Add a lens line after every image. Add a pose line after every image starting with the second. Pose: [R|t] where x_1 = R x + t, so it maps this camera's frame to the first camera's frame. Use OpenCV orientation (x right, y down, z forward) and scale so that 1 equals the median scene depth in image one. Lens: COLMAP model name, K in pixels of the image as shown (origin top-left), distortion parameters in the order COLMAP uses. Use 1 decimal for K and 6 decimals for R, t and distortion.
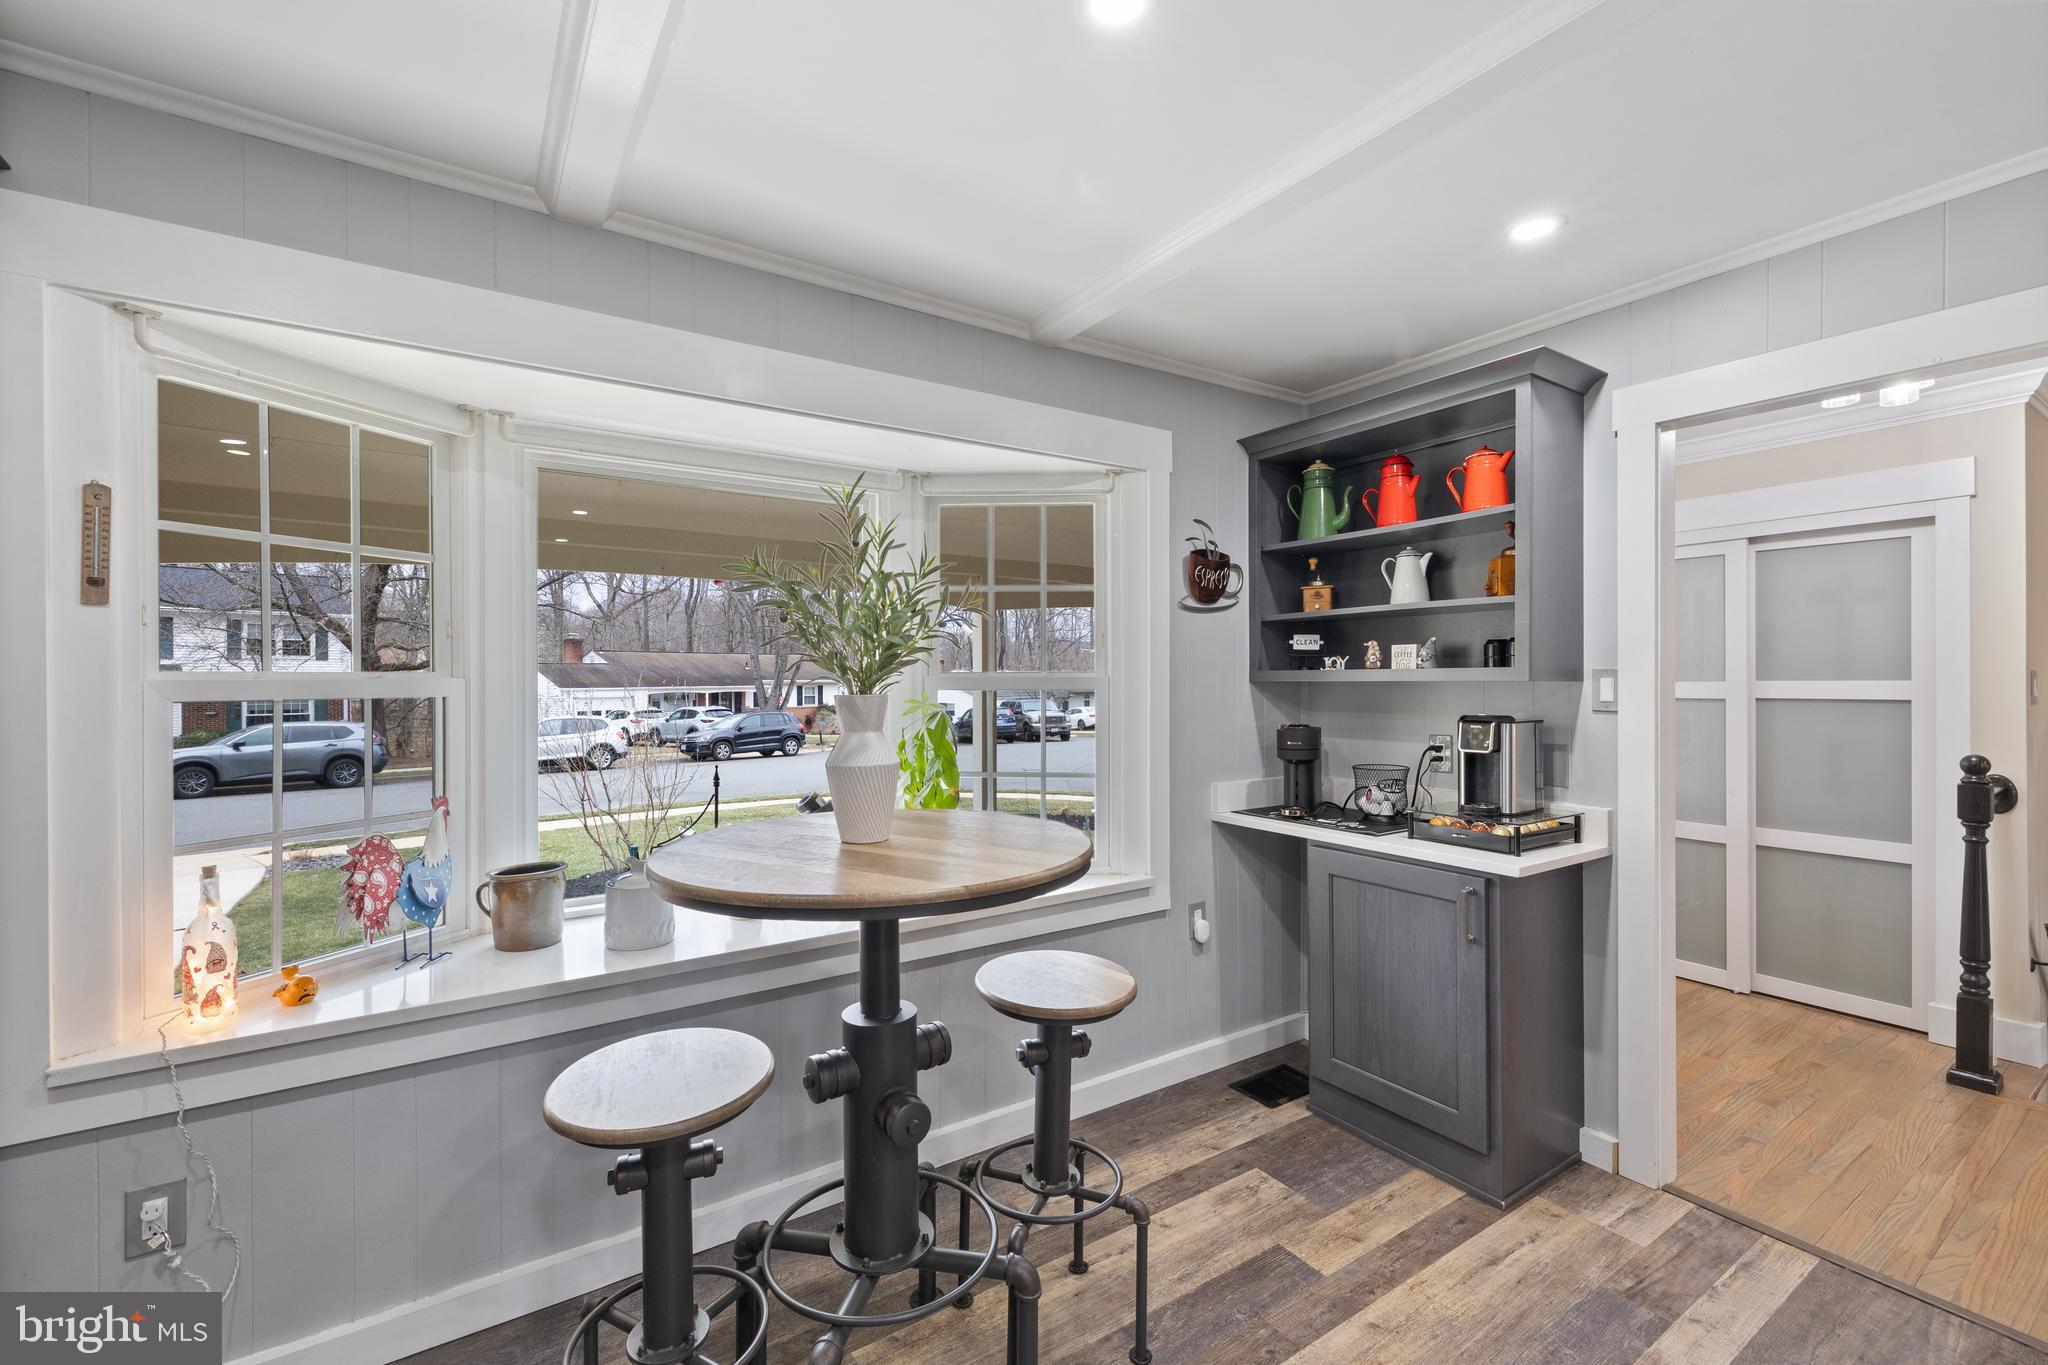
lens RADIAL K [[869.6, 0, 1031.4], [0, 869.6, 681.2], [0, 0, 1]] dist [0.000116, 0.000281]
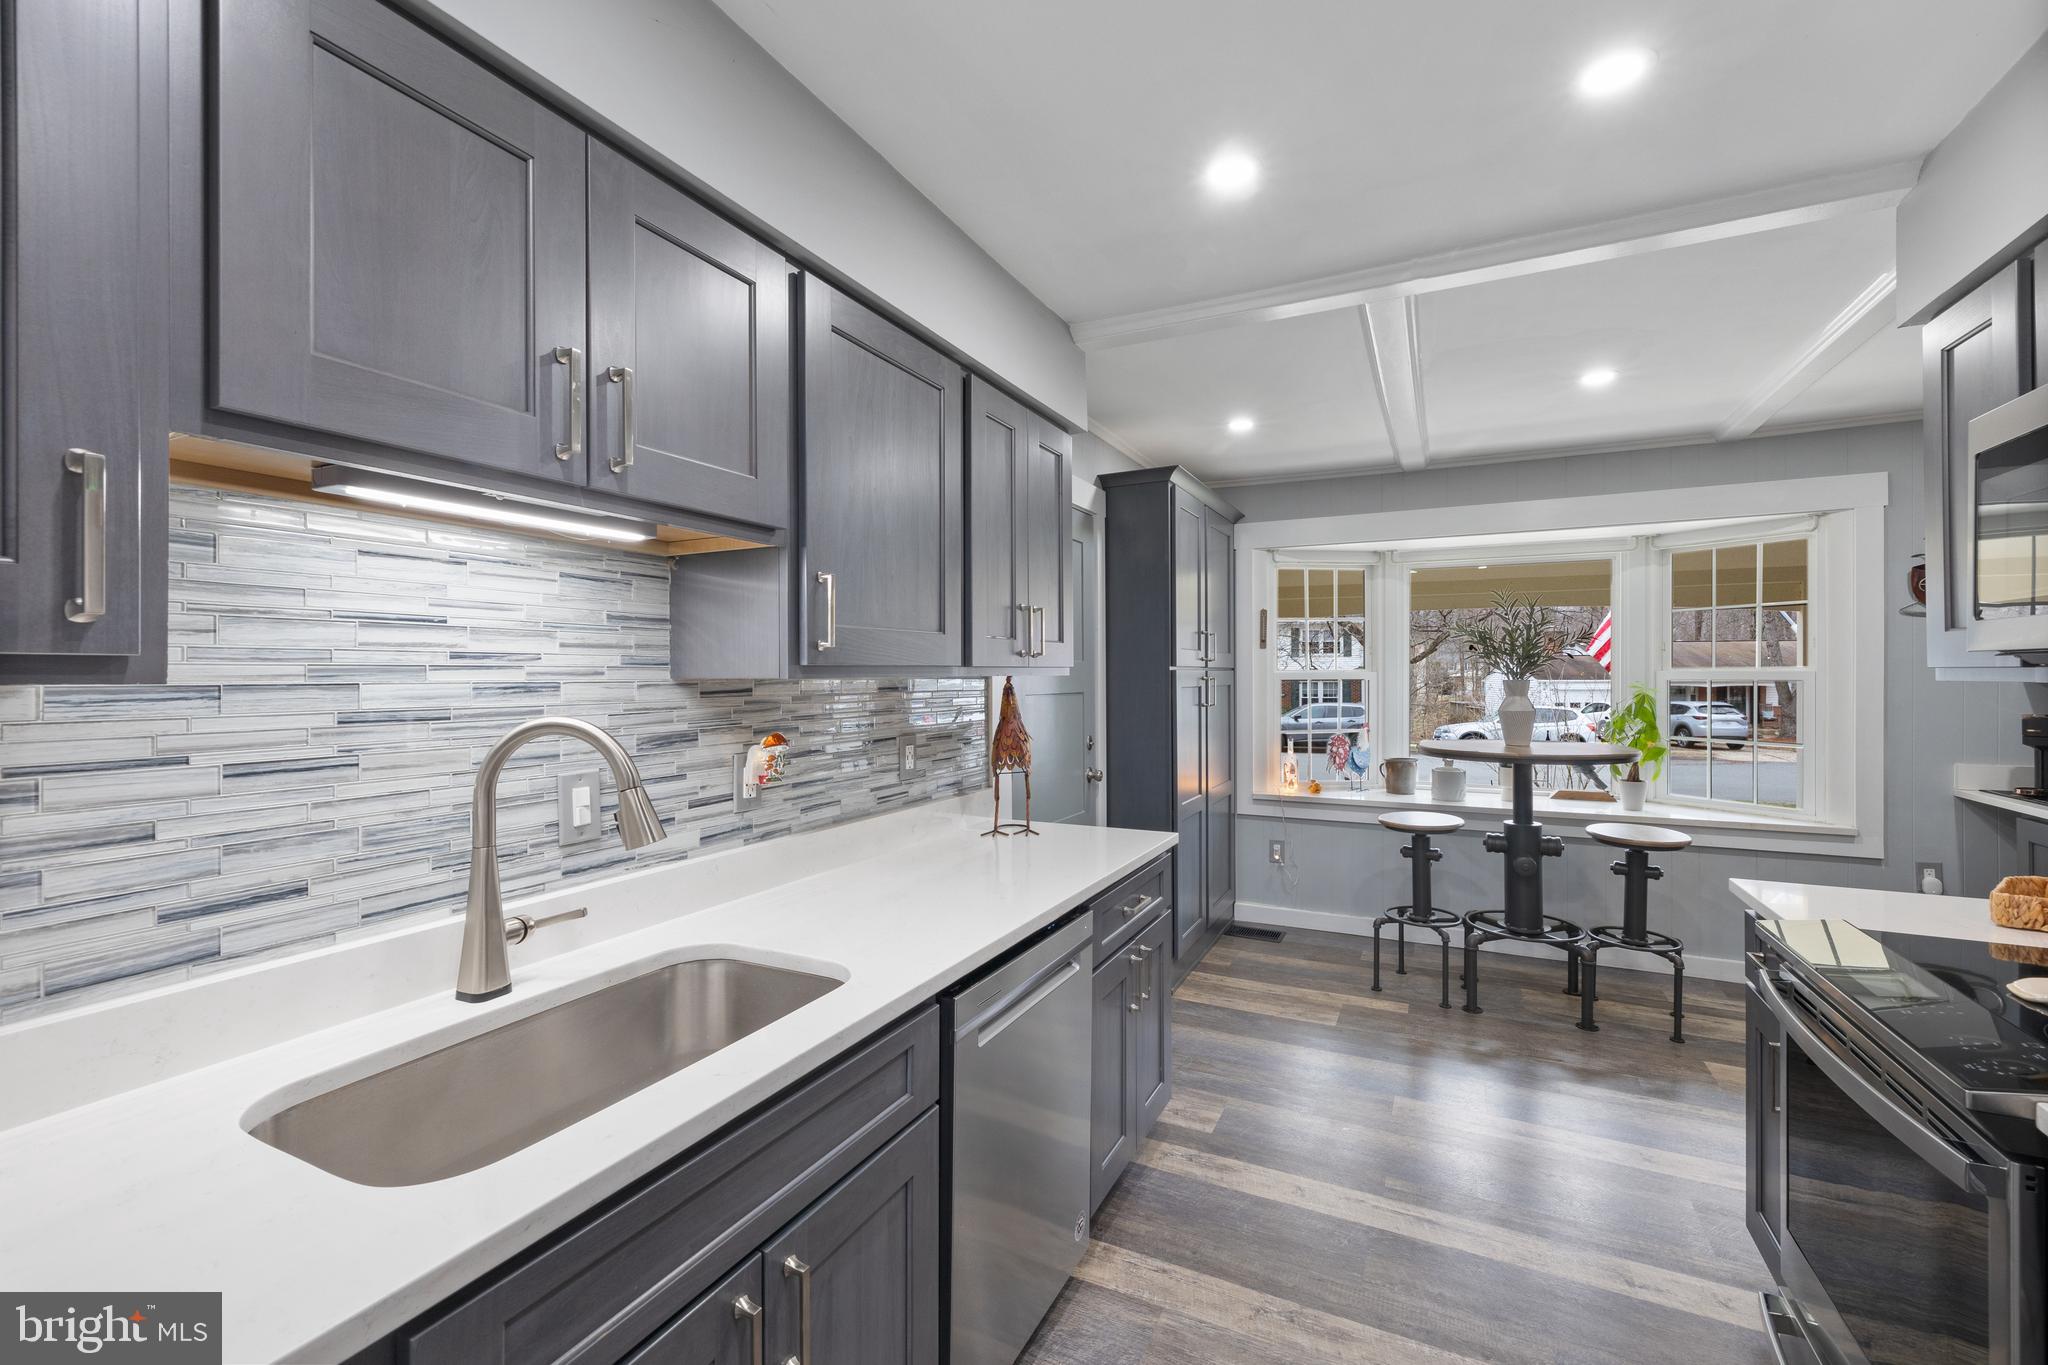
lens RADIAL K [[869.6, 0, 1025.3], [0, 869.6, 674.4], [0, 0, 1]] dist [0.000116, 0.000281]
pose [[0.504316, 0.003986, -0.863510, 0.642604], [-0.002435, 0.999992, 0.003194, -0.001264], [0.863516, 0.000492, 0.504321, -0.709834]]
